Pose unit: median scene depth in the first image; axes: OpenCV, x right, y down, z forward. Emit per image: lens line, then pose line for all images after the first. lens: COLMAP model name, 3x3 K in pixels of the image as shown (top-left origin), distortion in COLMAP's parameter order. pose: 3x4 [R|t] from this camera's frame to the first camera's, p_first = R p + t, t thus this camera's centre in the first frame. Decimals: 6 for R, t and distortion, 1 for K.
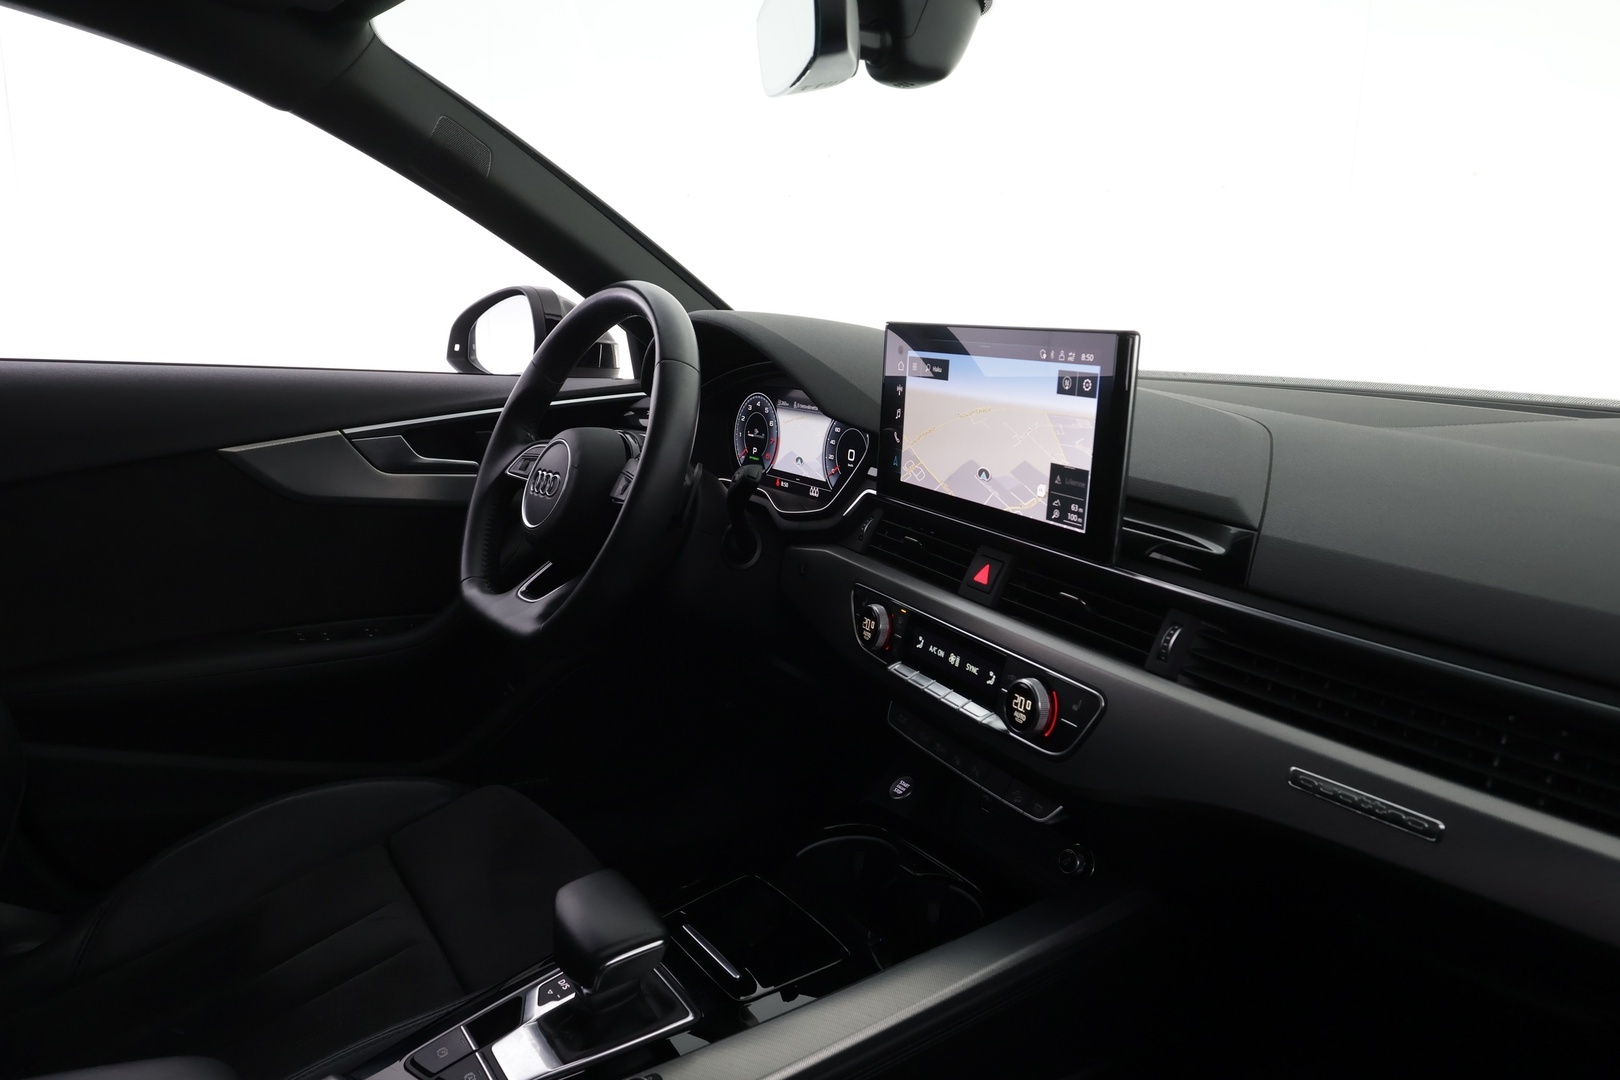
lens RADIAL K [[1090.9, 0, 810.0], [0, 1090.9, 540.0], [0, 0, 1]] dist [0.000821, -0.000036]
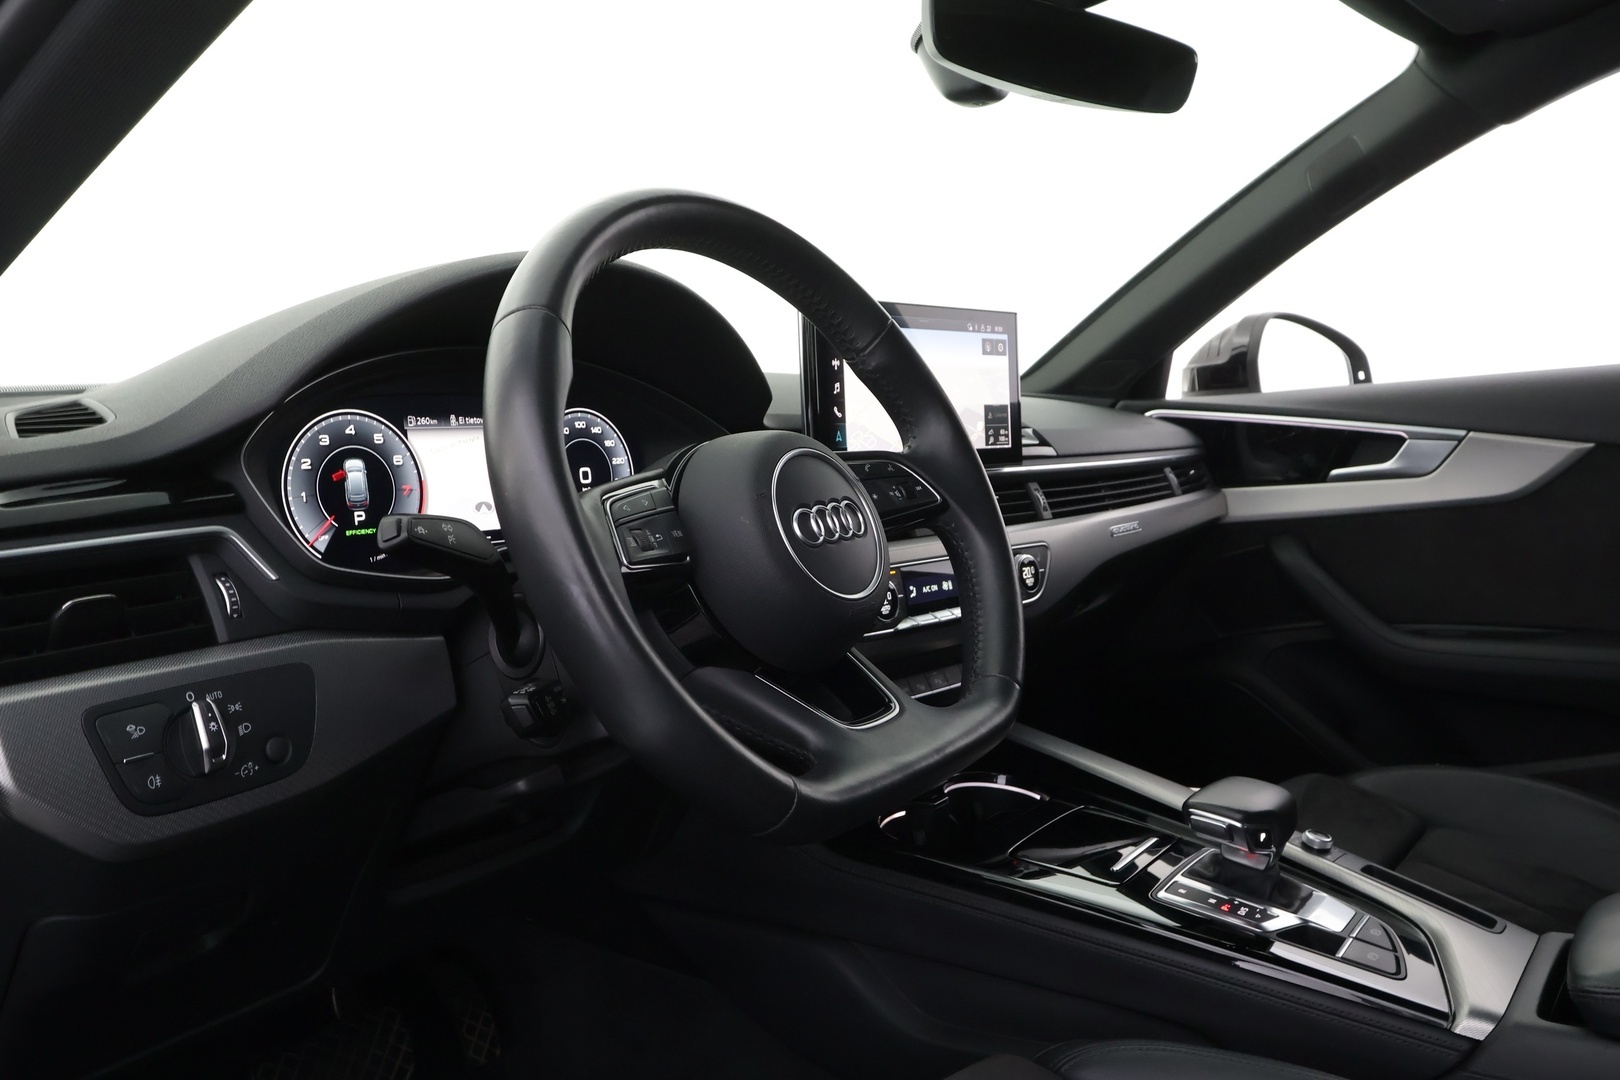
lens RADIAL K [[1275.5, 0, 810.0], [0, 1275.5, 540.0], [0, 0, 1]] dist [-0.005634, -0.000084]
pose [[-0.330901, -0.090856, 0.939282, -1.253758], [0.215105, 0.961888, 0.168822, -0.227865], [-0.918822, 0.257908, -0.298746, 1.740941]]
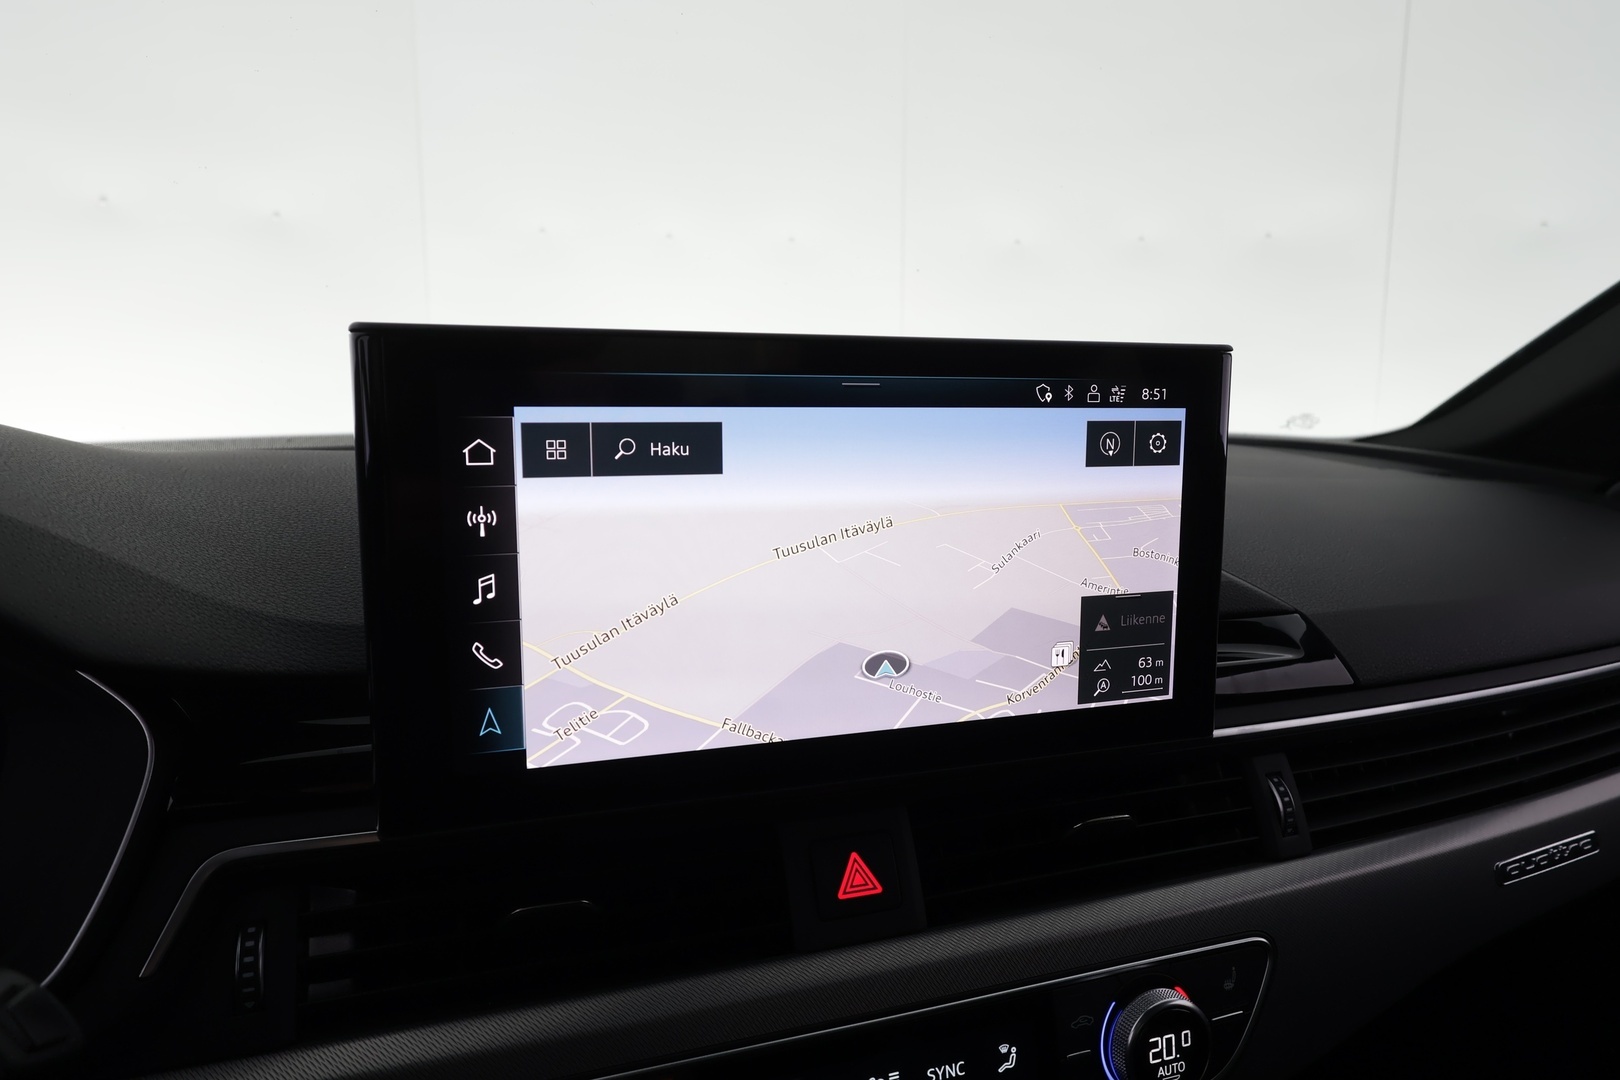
lens RADIAL K [[1010.1, 0, 810.0], [0, 1010.1, 540.0], [0, 0, 1]] dist [0.003171, 0.000457]
pose [[0.133577, -0.164993, 0.977208, -0.269272], [0.200705, 0.970115, 0.136360, -0.191013], [-0.970502, 0.177916, 0.162699, 1.047101]]
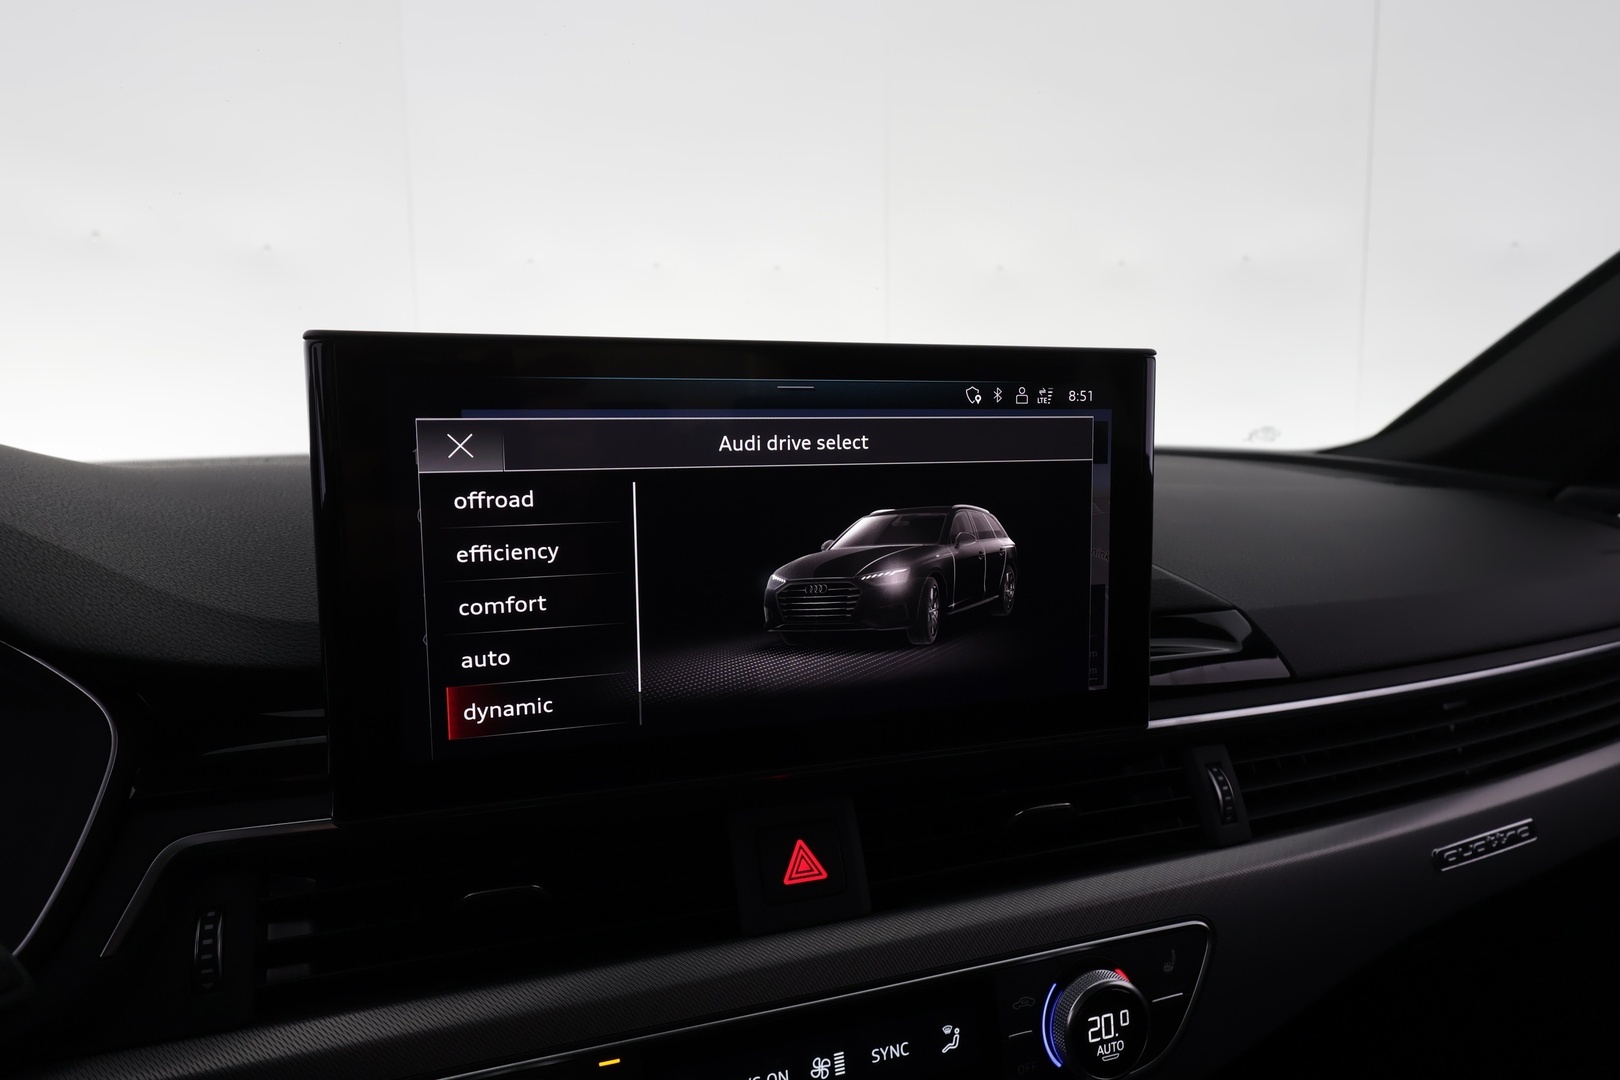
lens RADIAL K [[1011.2, 0, 810.0], [0, 1011.2, 540.0], [0, 0, 1]] dist [0.001717, 0.000392]
pose [[0.127905, -0.139023, 0.981994, -0.289531], [0.211687, 0.971137, 0.109914, -0.173843], [-0.968932, 0.193817, 0.153643, 1.020996]]
